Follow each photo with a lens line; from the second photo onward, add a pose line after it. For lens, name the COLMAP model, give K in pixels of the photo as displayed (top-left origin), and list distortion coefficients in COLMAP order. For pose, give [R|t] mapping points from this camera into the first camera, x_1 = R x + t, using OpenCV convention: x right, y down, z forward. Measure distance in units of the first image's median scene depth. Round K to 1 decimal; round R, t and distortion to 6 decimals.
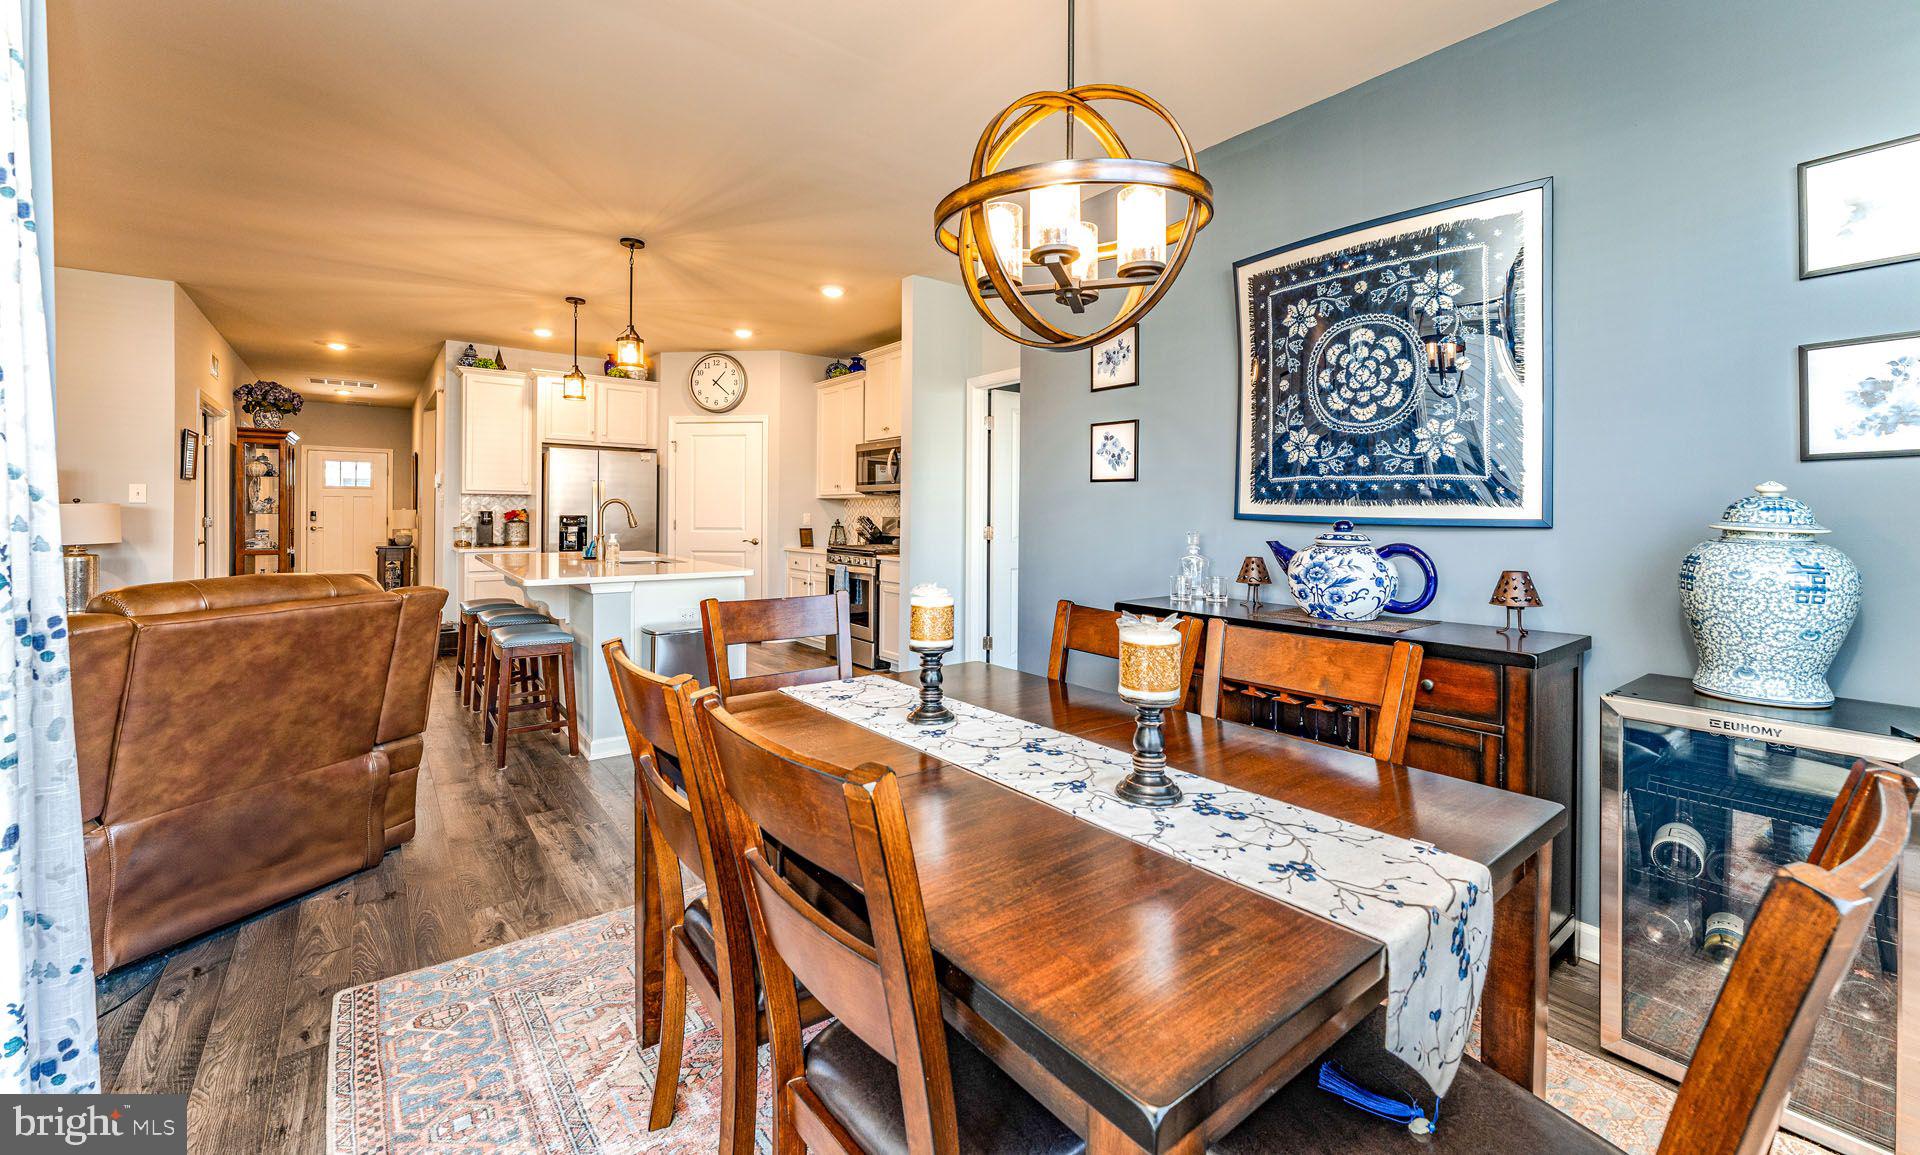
lens RADIAL K [[782.4, 0, 967.1], [0, 782.4, 511.8], [0, 0, 1]] dist [-0.001939, -0.000059]
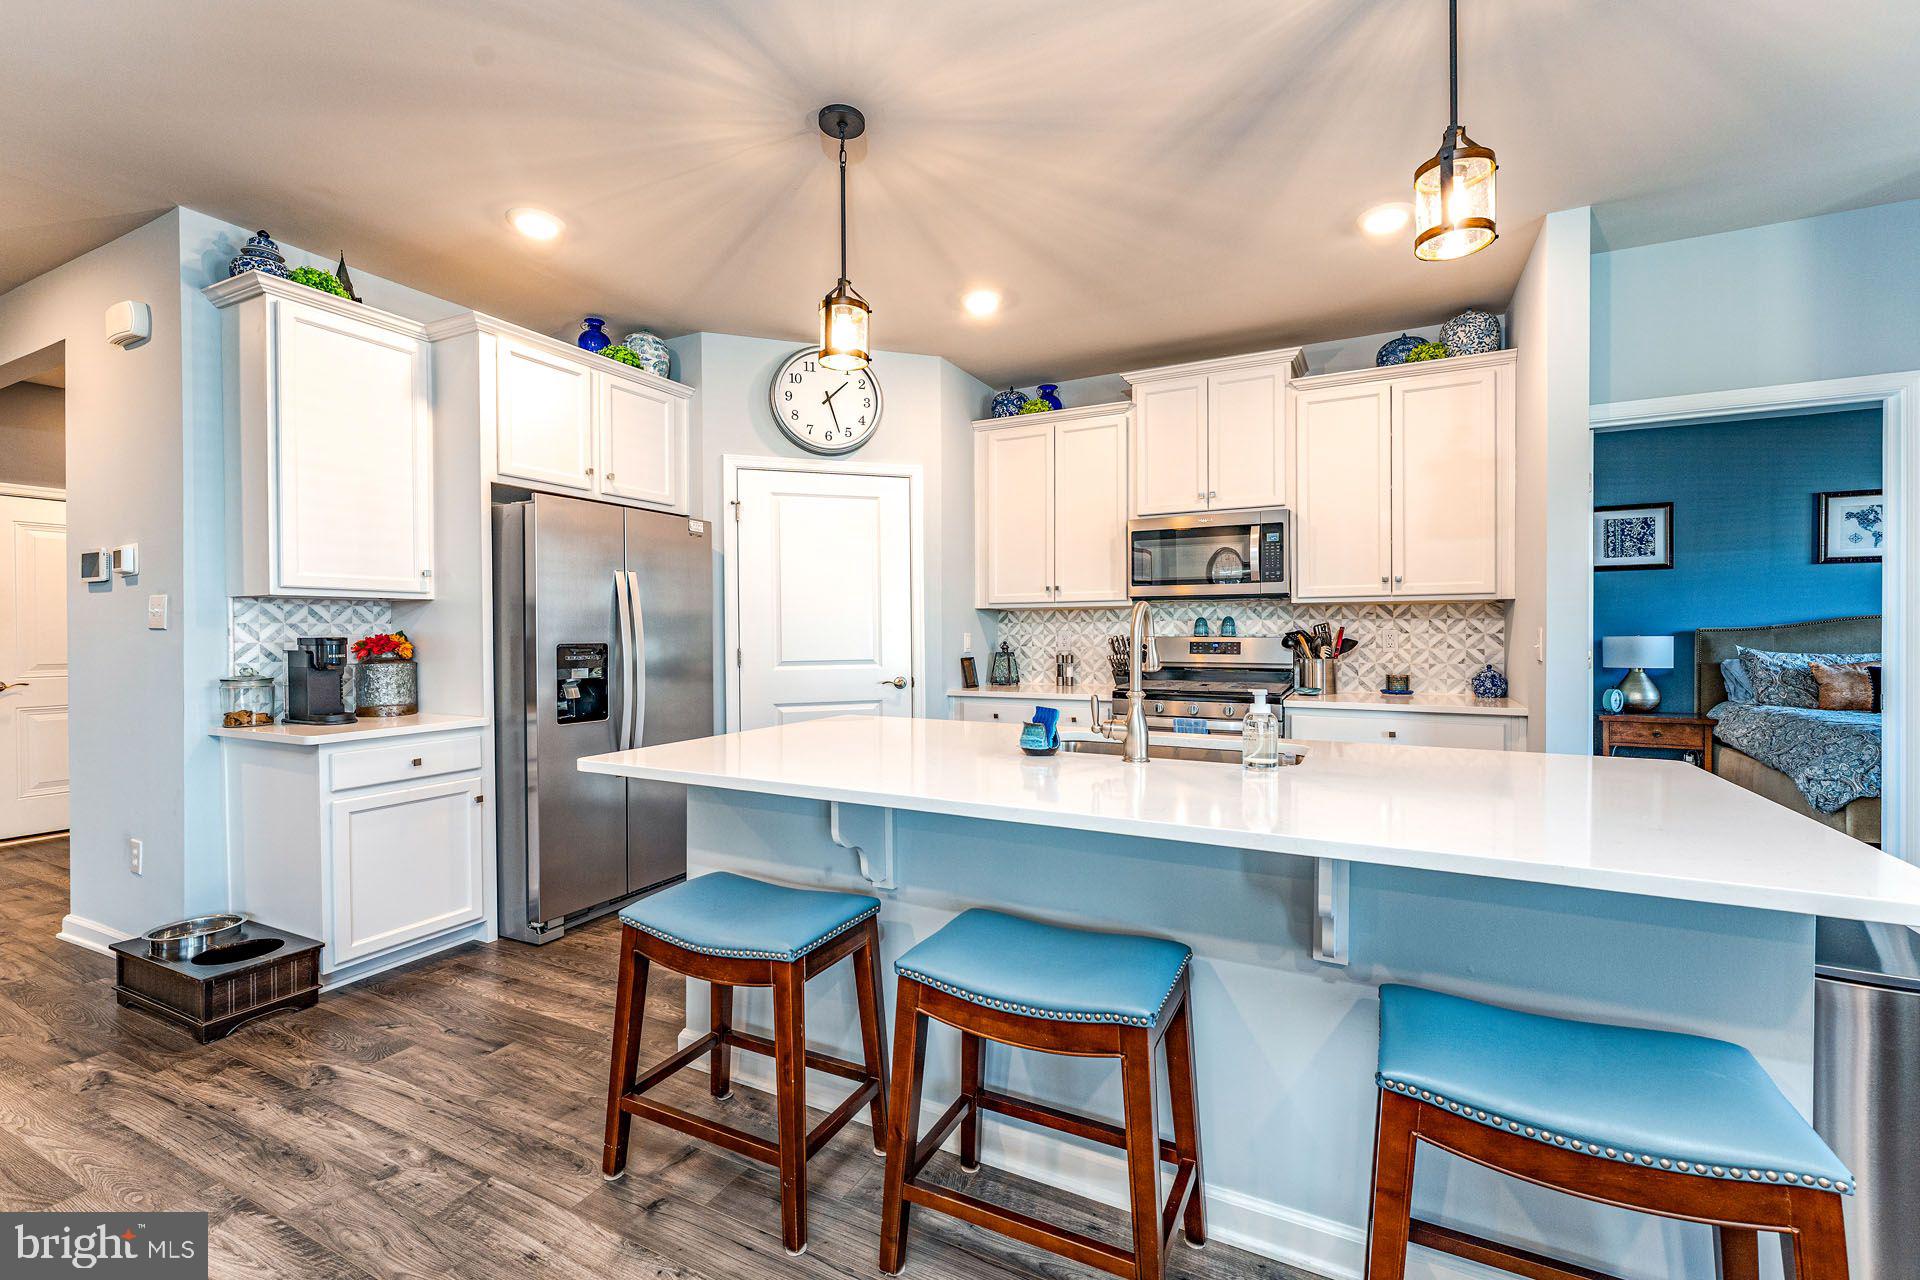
lens RADIAL K [[783.1, 0, 965.2], [0, 783.1, 642.4], [0, 0, 1]] dist [-0.001591, -0.000542]
pose [[0.895840, -0.018138, 0.444007, -0.487699], [0.012785, 0.999805, 0.015047, -0.000212], [-0.444193, -0.007803, 0.895897, 0.461624]]
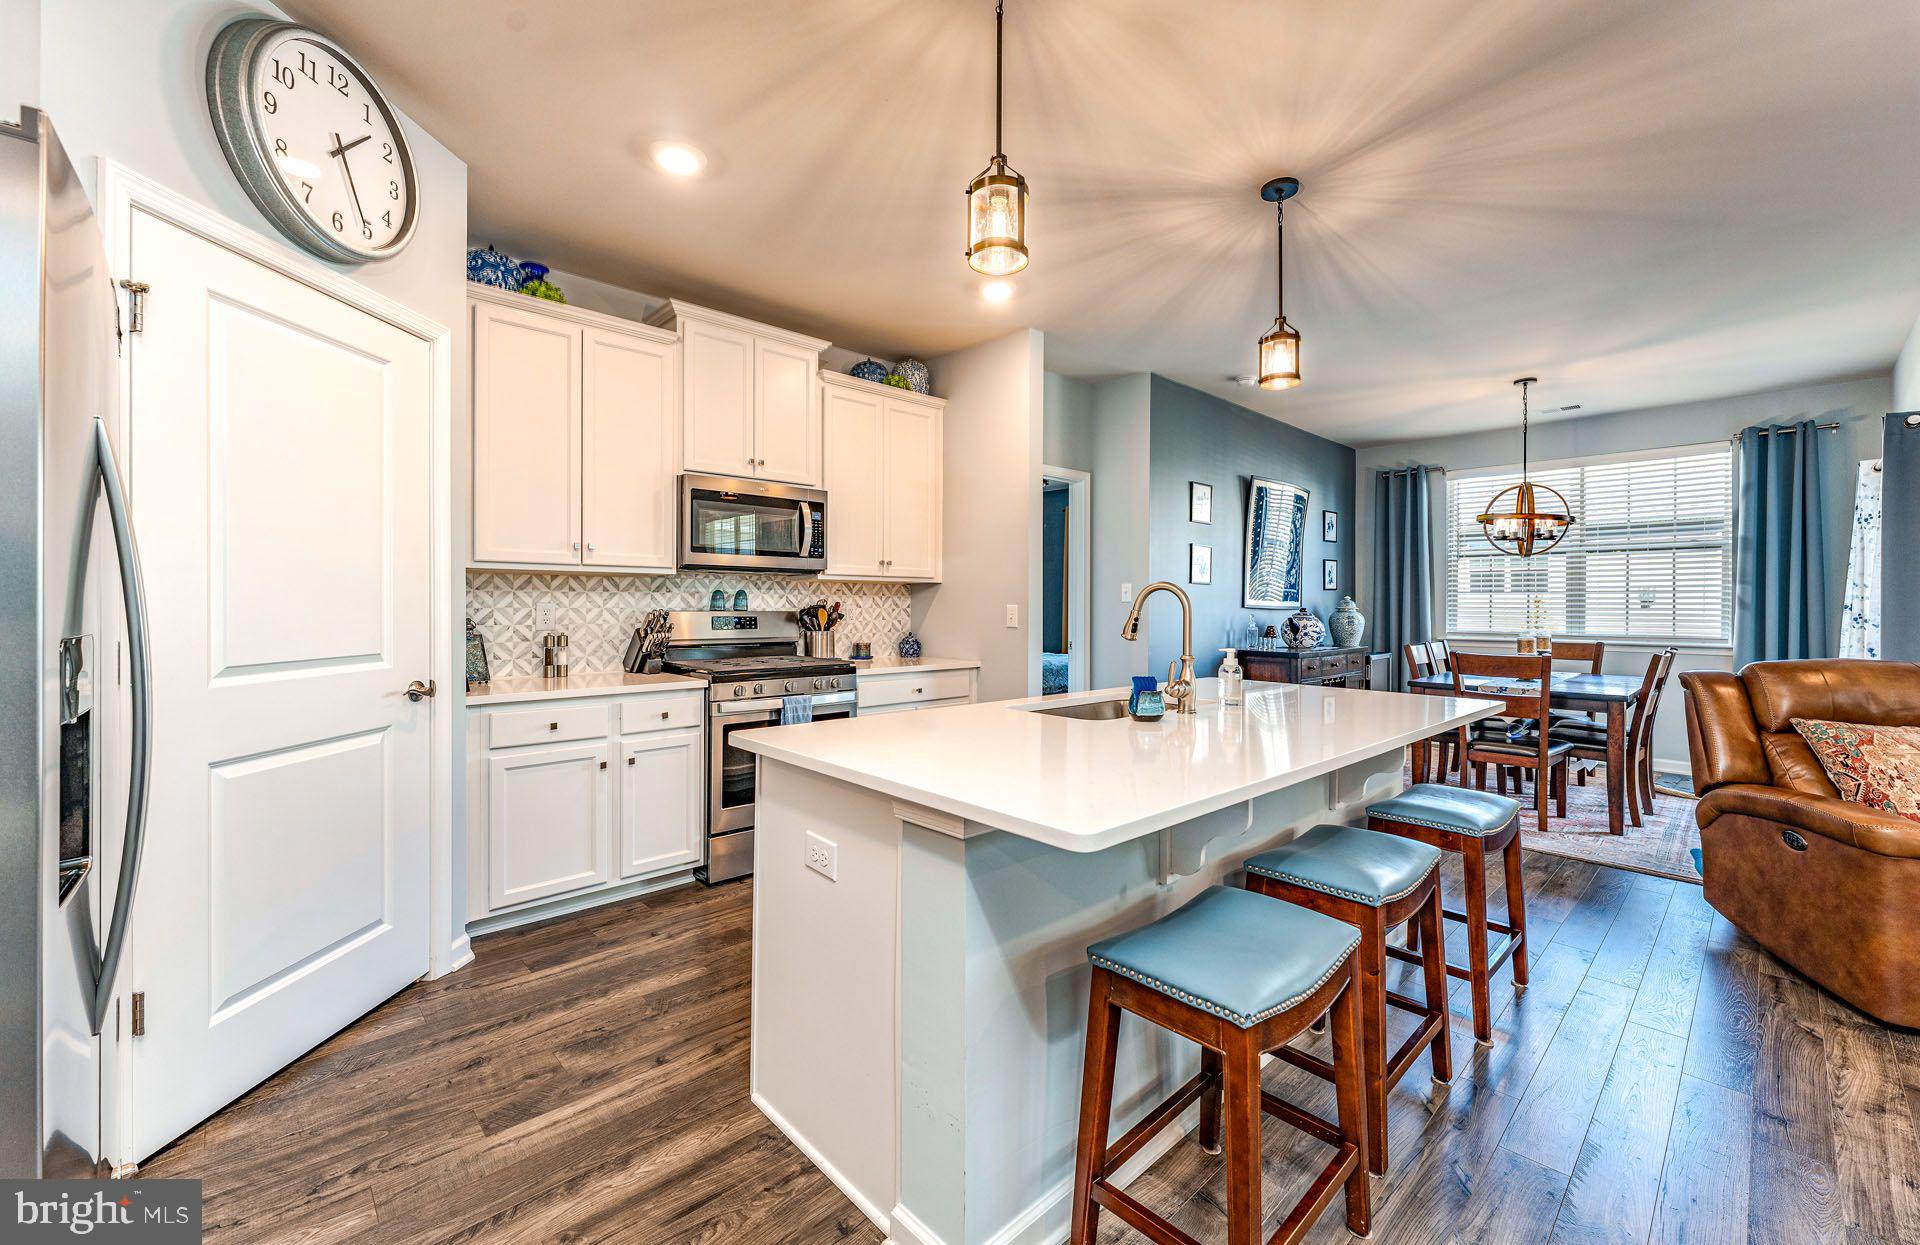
lens RADIAL K [[812.1, 0, 956.0], [0, 812.1, 606.9], [0, 0, 1]] dist [-0.000519, -0.000028]
pose [[-0.120215, -0.011901, 0.992677, -0.649130], [-0.003321, 0.999927, 0.011586, -0.003334], [-0.992742, -0.001904, -0.120246, 0.818368]]
